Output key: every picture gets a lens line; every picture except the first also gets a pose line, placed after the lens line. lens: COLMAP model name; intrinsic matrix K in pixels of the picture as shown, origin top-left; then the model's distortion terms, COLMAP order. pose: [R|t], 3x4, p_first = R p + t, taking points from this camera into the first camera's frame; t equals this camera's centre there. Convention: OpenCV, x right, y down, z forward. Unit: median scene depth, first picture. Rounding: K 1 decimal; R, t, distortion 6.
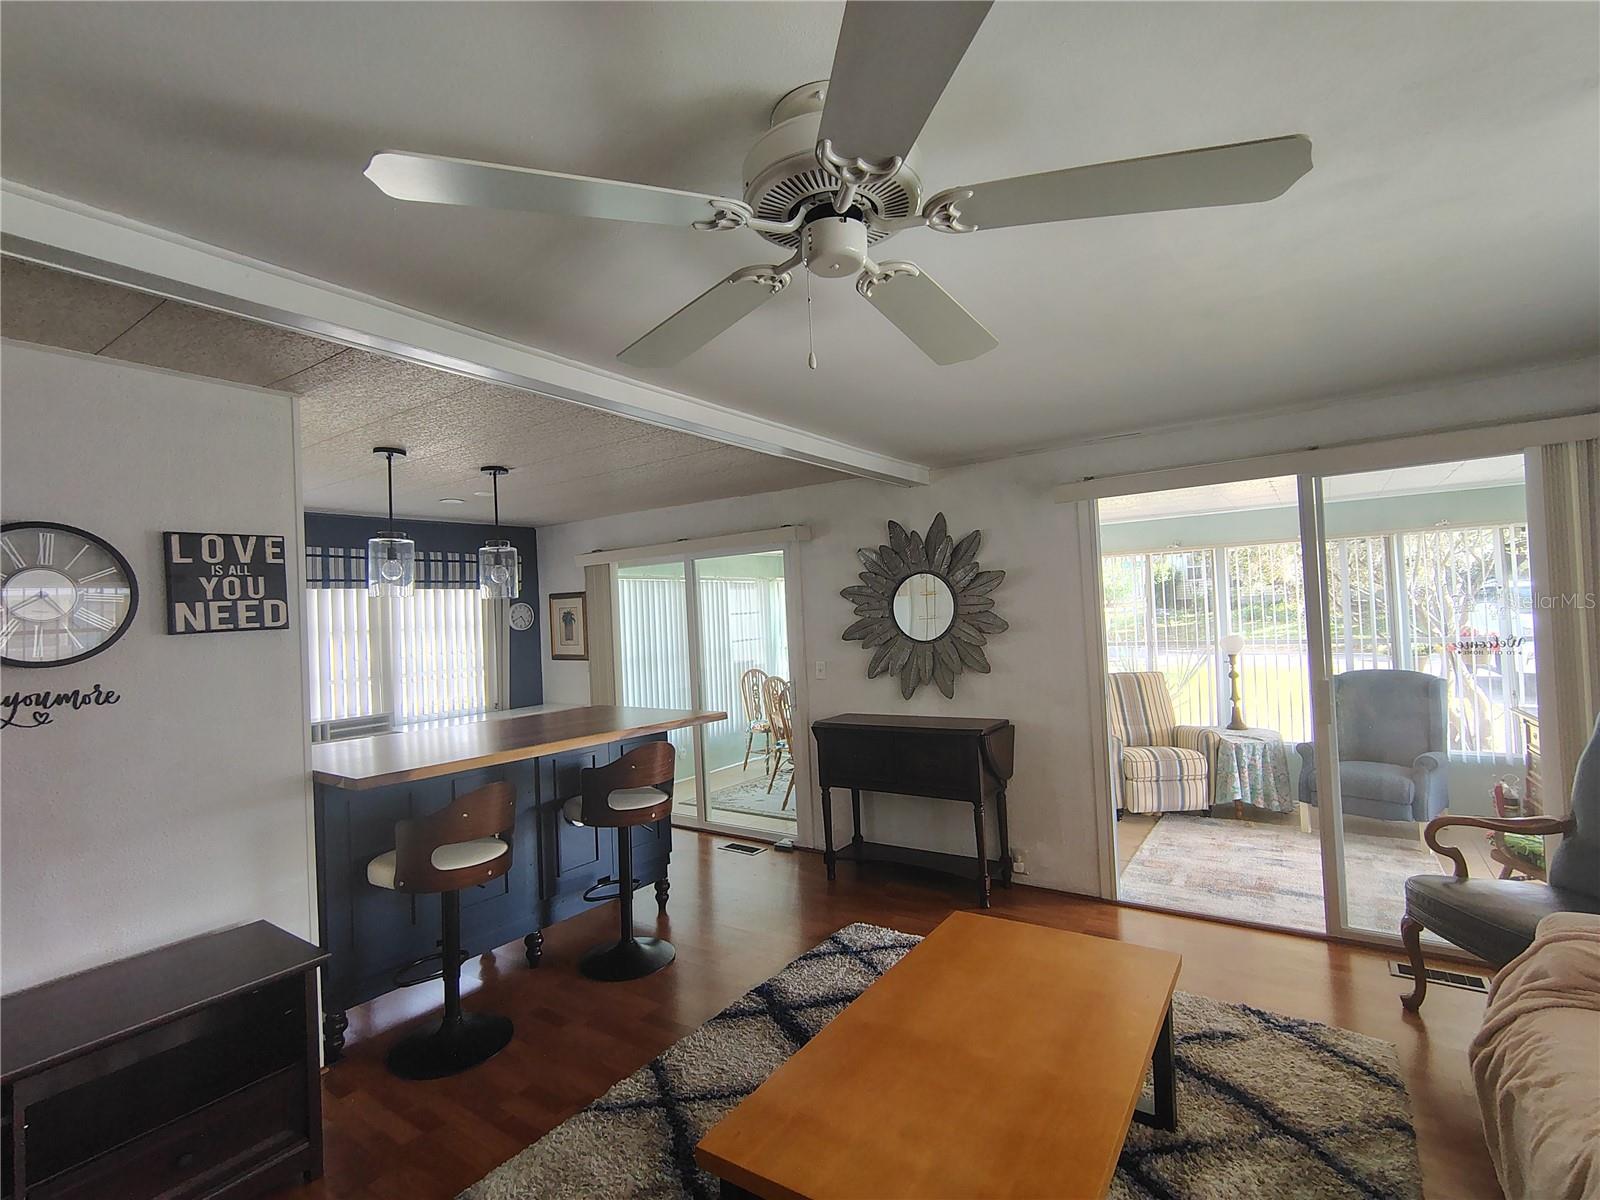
lens RADIAL K [[757.5, 0, 789.8], [0, 757.5, 602.3], [0, 0, 1]] dist [0.004581, 0.000003]
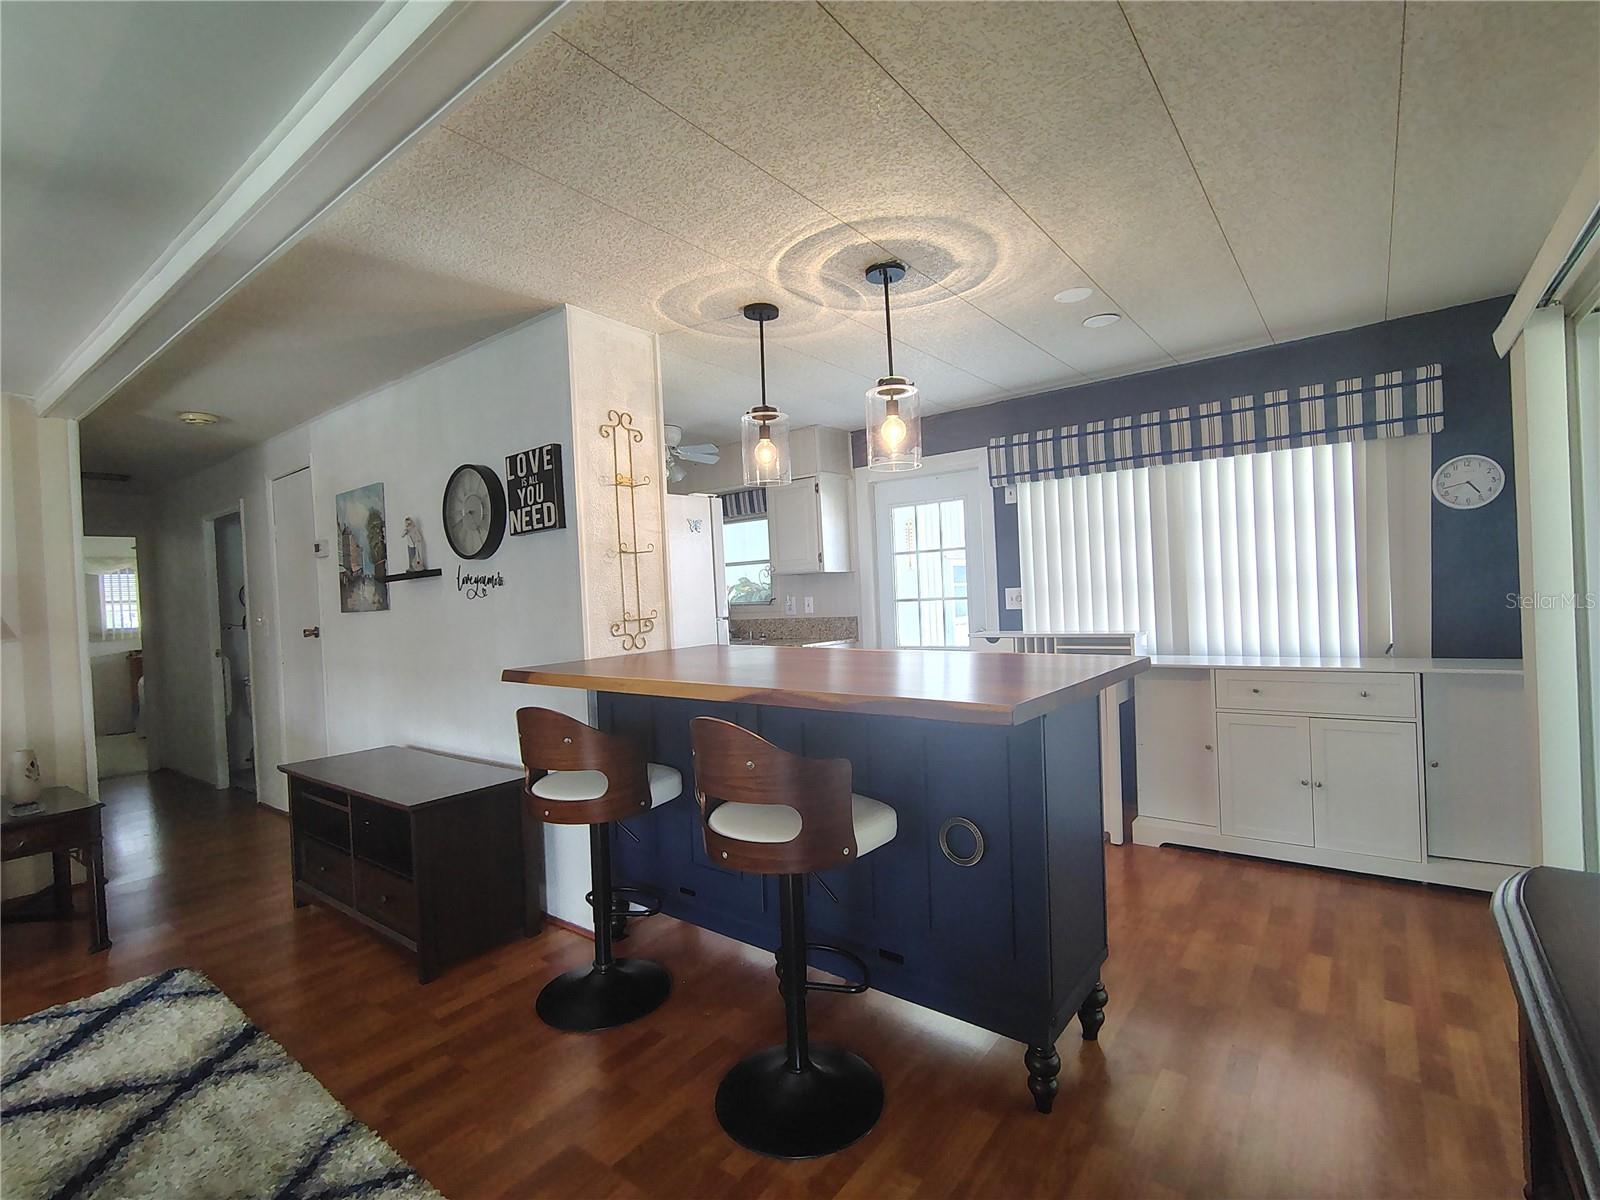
lens RADIAL K [[749.3, 0, 800.0], [0, 749.3, 600.0], [0, 0, 1]] dist [0.000076, 0.000971]
pose [[-0.051023, 0.058607, -0.996976, 0.282995], [0.066830, 0.996239, 0.055144, 0.070991], [0.996459, -0.063814, -0.054748, 0.964472]]
